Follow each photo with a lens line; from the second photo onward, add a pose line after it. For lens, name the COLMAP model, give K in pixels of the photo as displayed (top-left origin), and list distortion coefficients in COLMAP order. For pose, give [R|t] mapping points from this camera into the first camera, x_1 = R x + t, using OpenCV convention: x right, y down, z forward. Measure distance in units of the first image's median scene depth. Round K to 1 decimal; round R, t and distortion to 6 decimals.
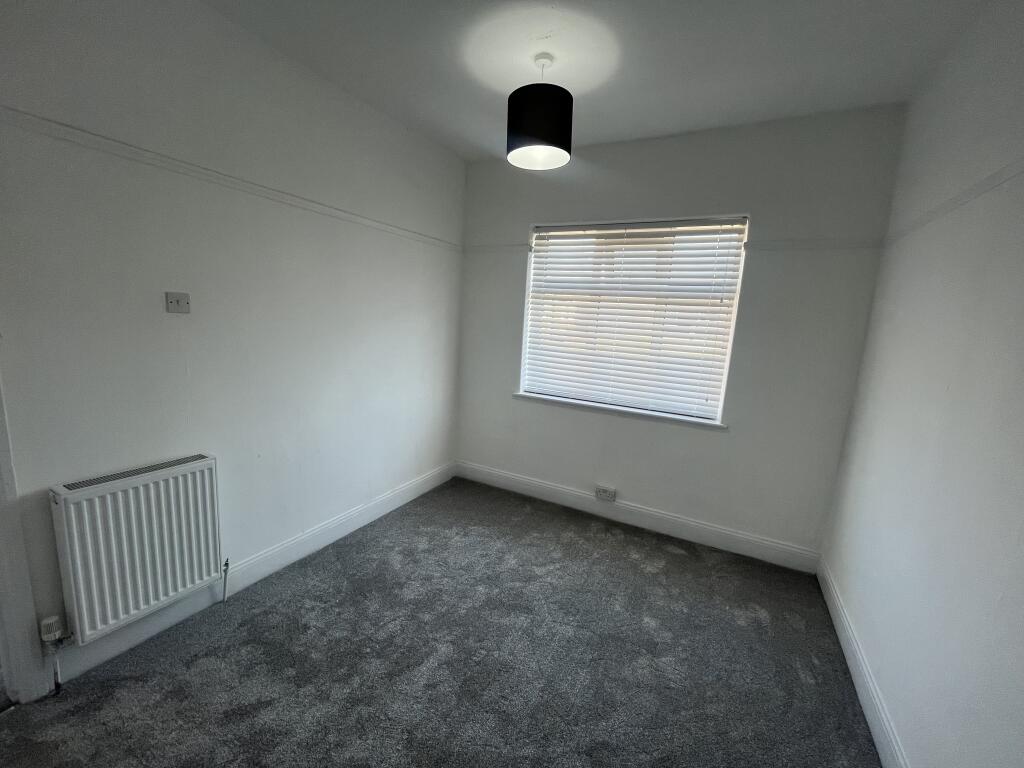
lens RADIAL K [[419.3, 0, 503.5], [0, 419.3, 390.8], [0, 0, 1]] dist [-0.002916, 0.000694]
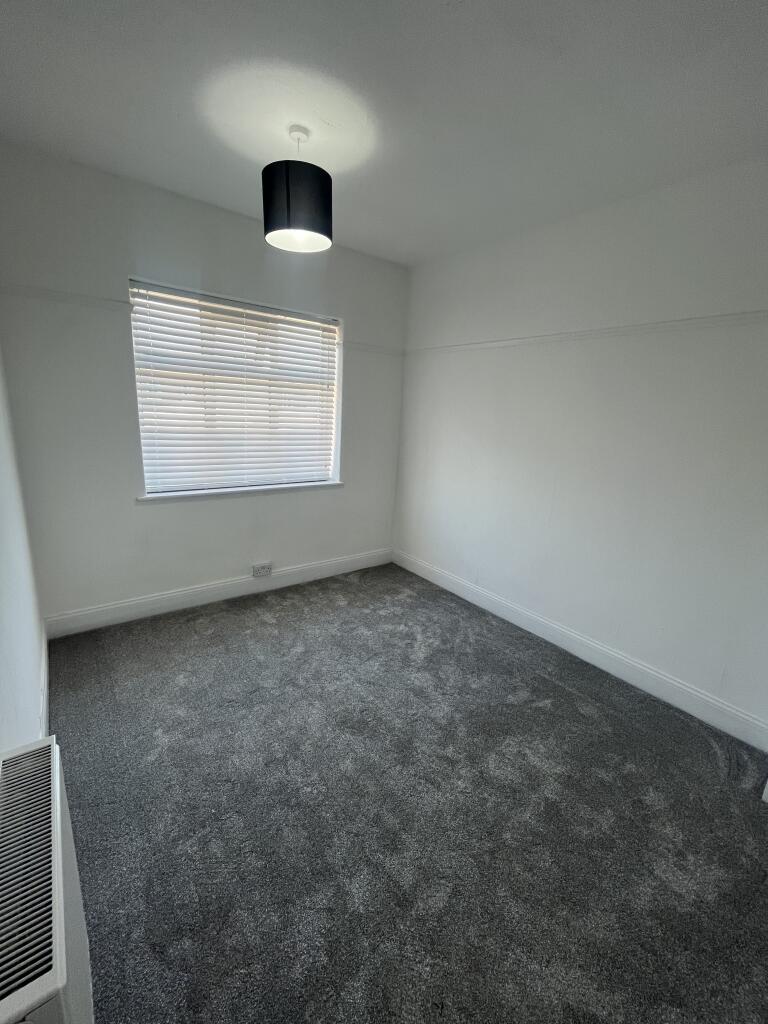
lens RADIAL K [[419.3, 0, 384.7], [0, 419.3, 517.4], [0, 0, 1]] dist [-0.002916, 0.000694]
pose [[0.412560, -0.260047, 0.873023, -0.572611], [0.135665, 0.965239, 0.223404, -0.085434], [-0.900771, 0.026271, 0.433498, 0.284123]]
